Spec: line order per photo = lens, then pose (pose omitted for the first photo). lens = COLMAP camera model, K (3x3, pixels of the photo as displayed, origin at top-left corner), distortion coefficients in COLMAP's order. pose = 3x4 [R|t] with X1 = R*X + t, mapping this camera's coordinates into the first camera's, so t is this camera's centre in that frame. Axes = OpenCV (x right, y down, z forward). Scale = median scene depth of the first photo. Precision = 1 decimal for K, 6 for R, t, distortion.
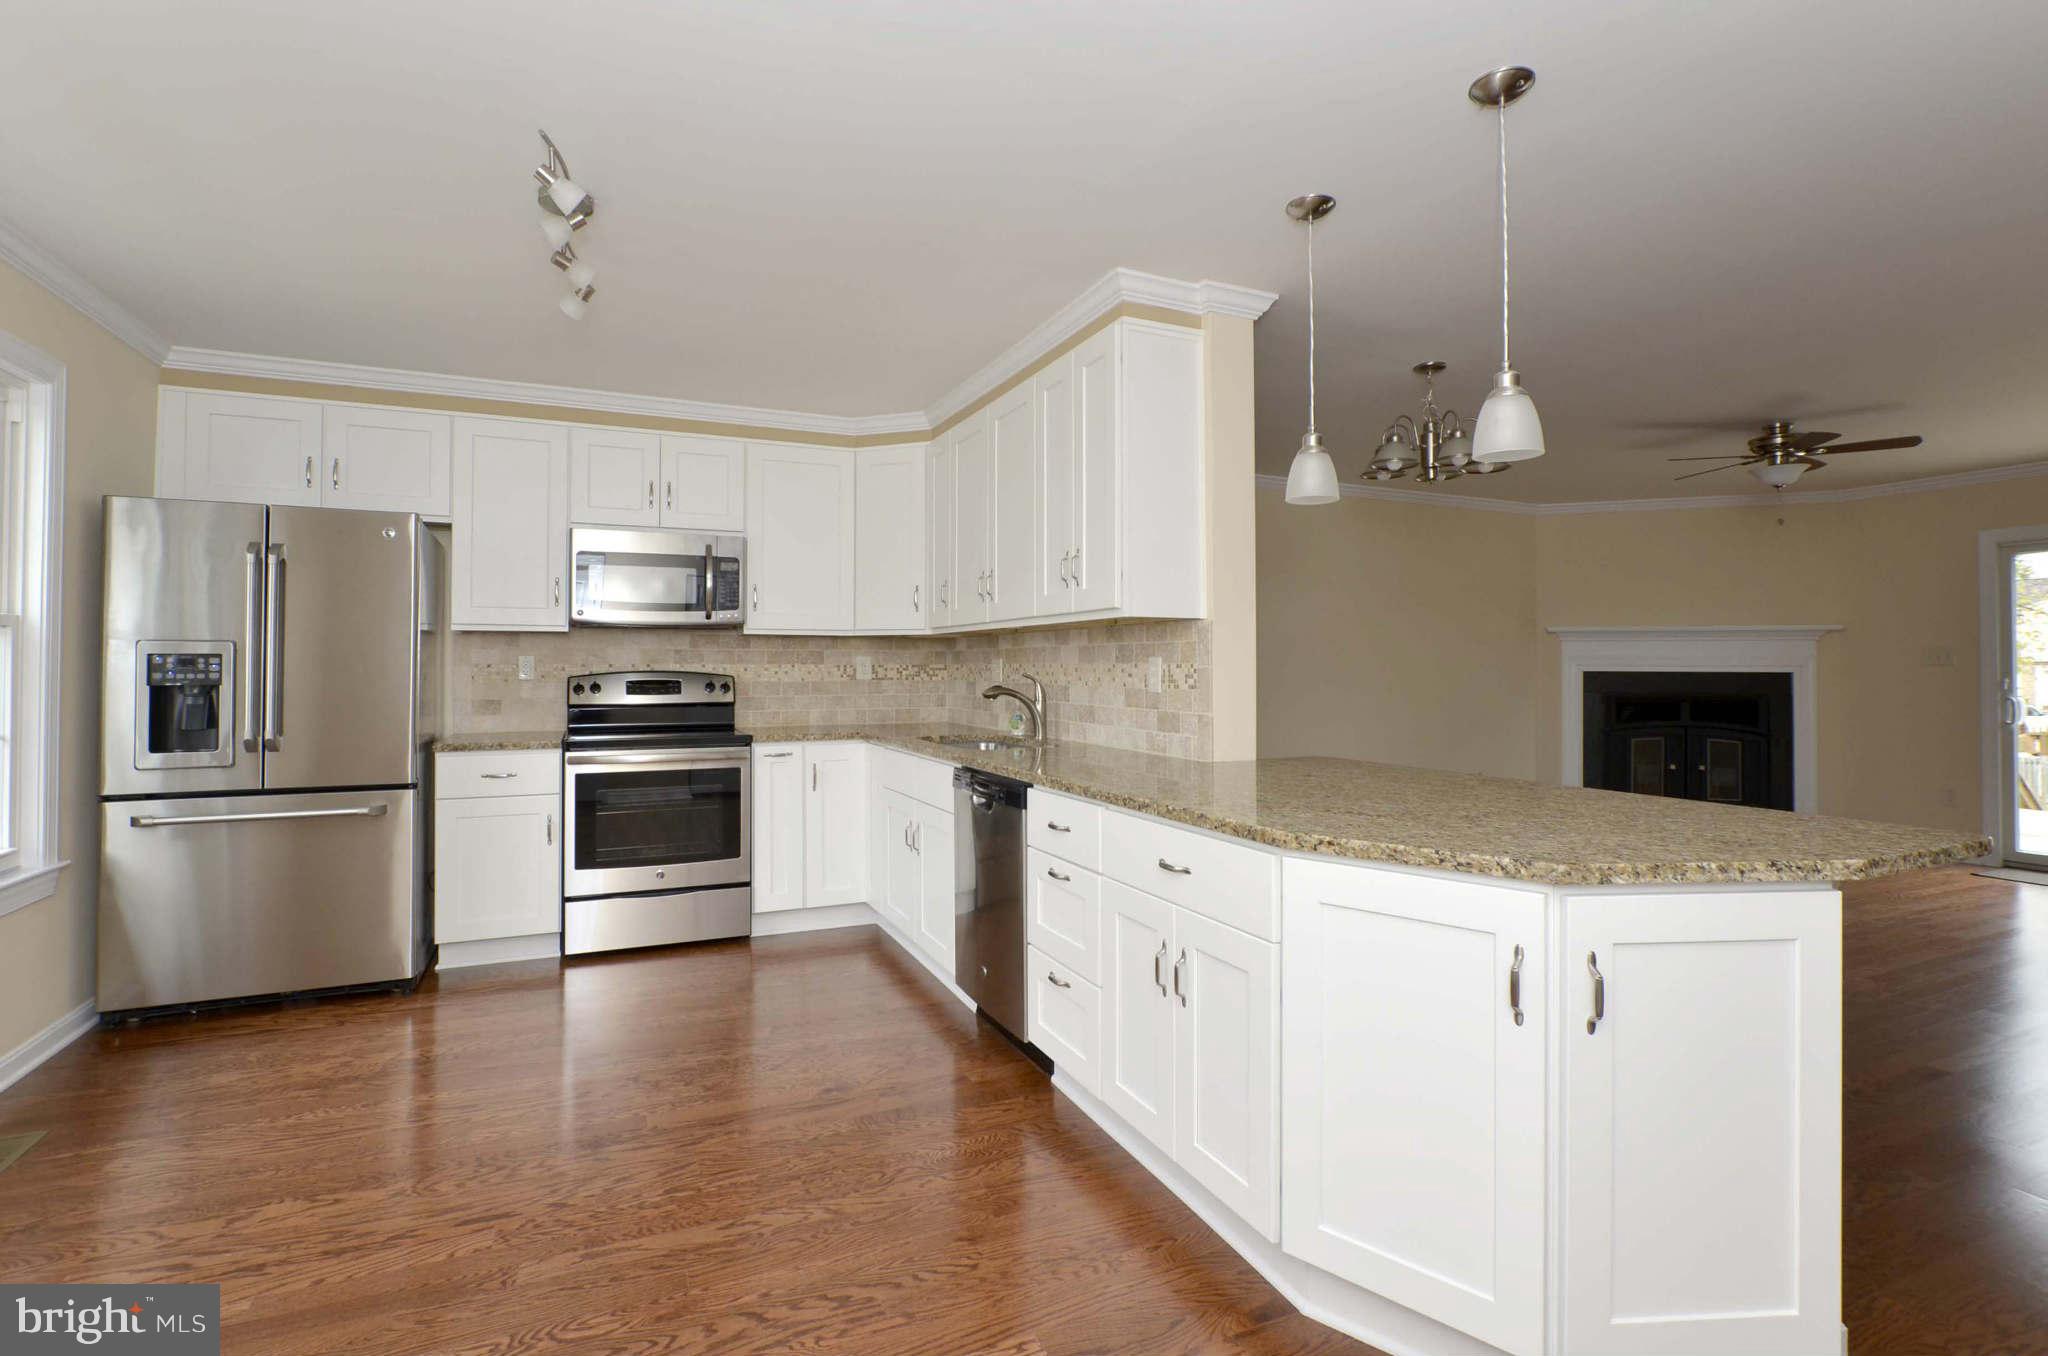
lens RADIAL K [[972.6, 0, 1032.4], [0, 972.6, 671.6], [0, 0, 1]] dist [-0.020651, 0.004277]
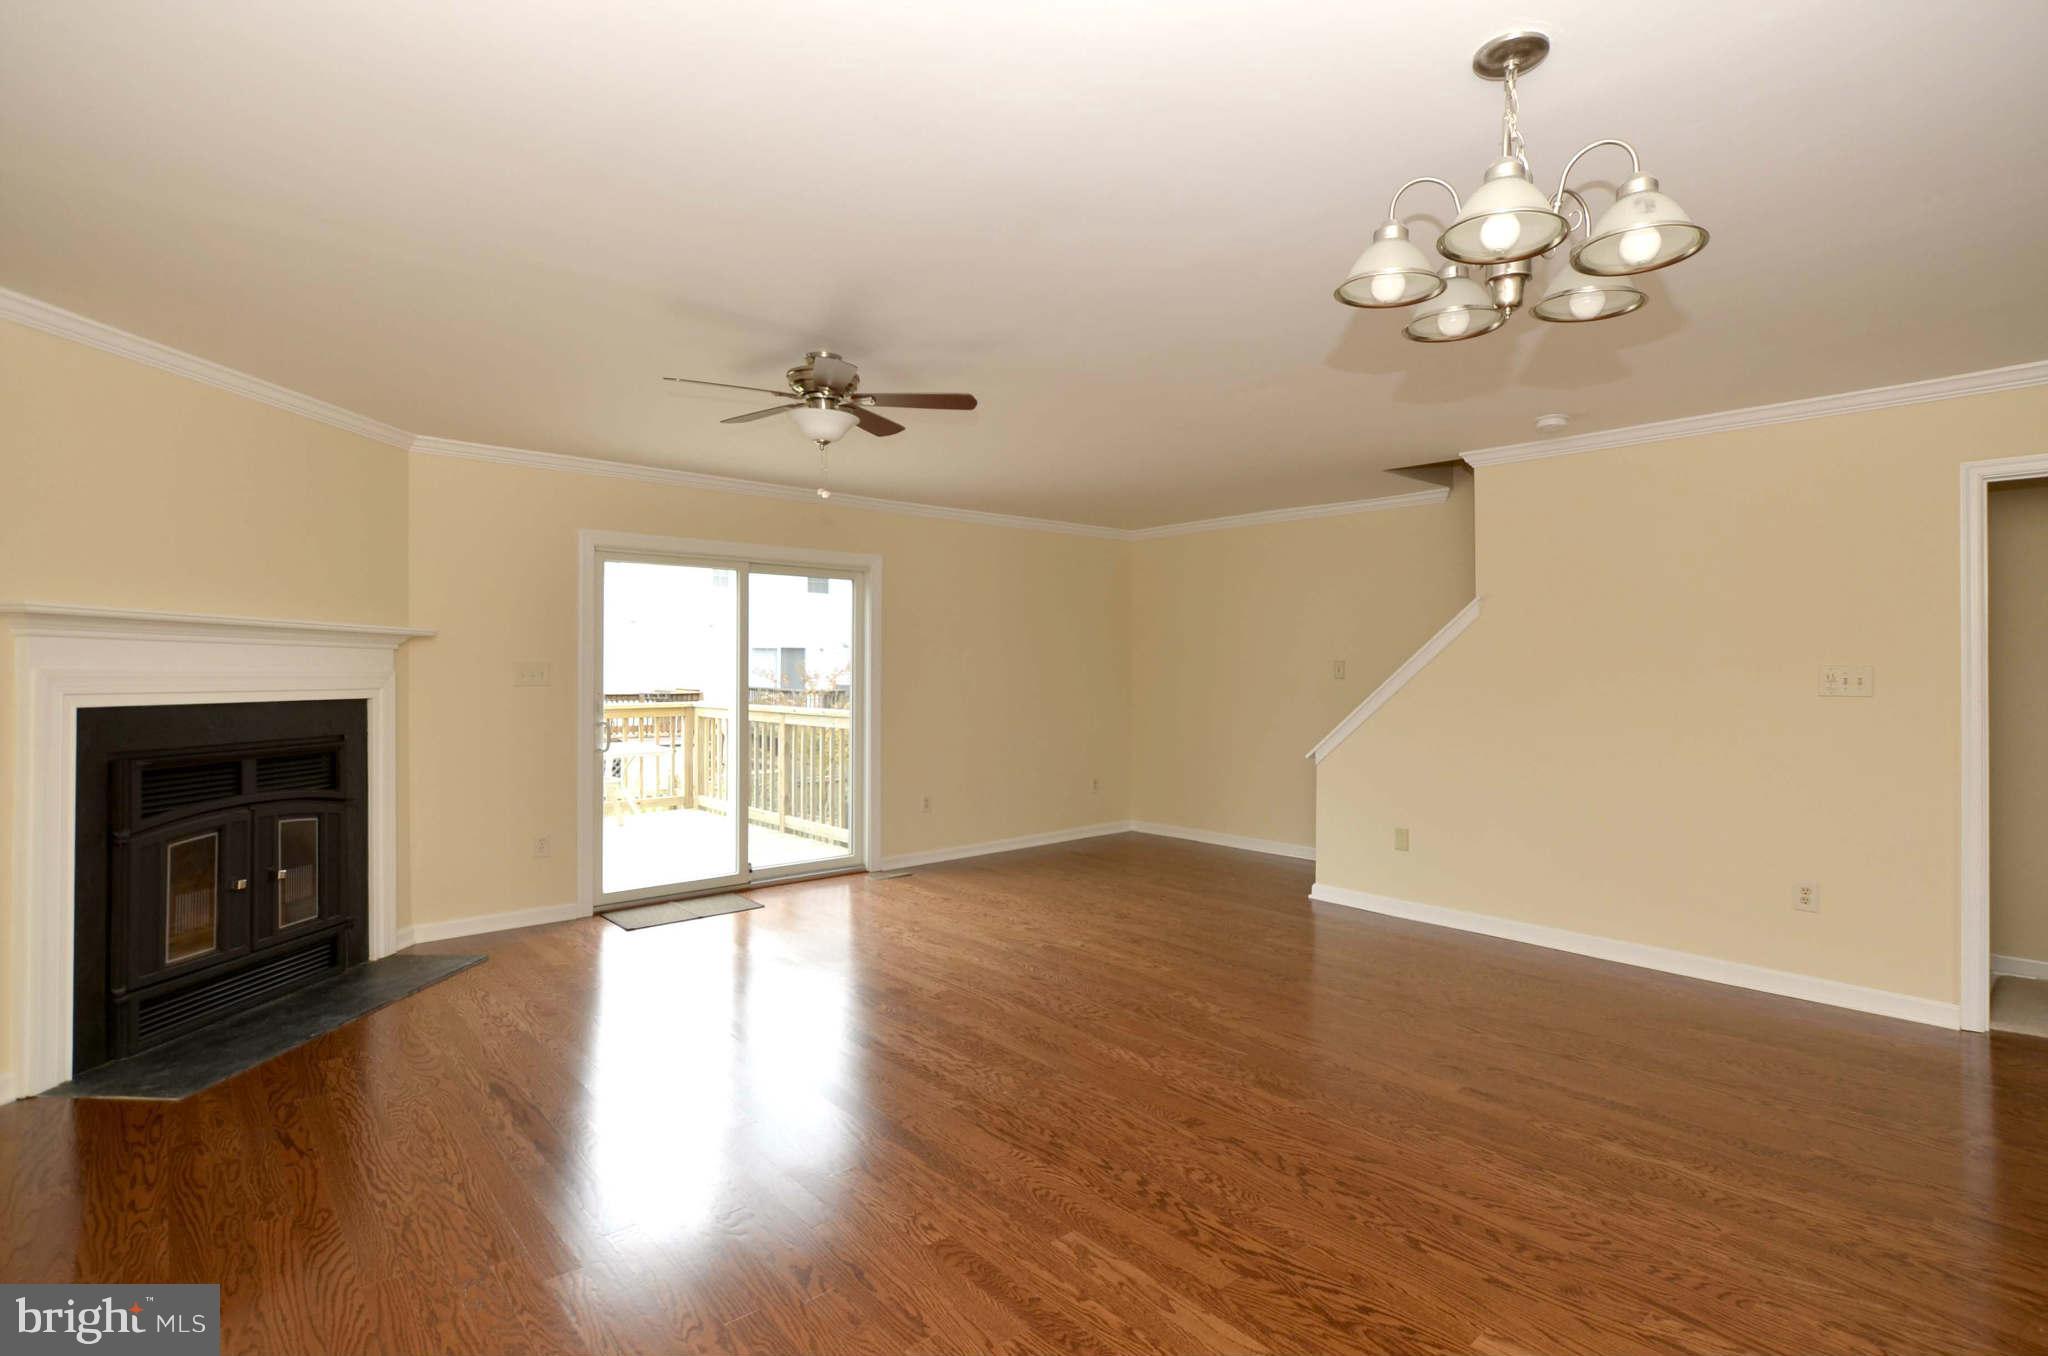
lens RADIAL K [[1020.0, 0, 1027.5], [0, 1020.0, 646.5], [0, 0, 1]] dist [-0.014710, 0.001009]
pose [[-0.321388, 0.023354, 0.946660, 0.010059], [0.001494, 0.999707, -0.024156, -0.028585], [-0.946947, -0.006349, -0.321328, 1.367334]]
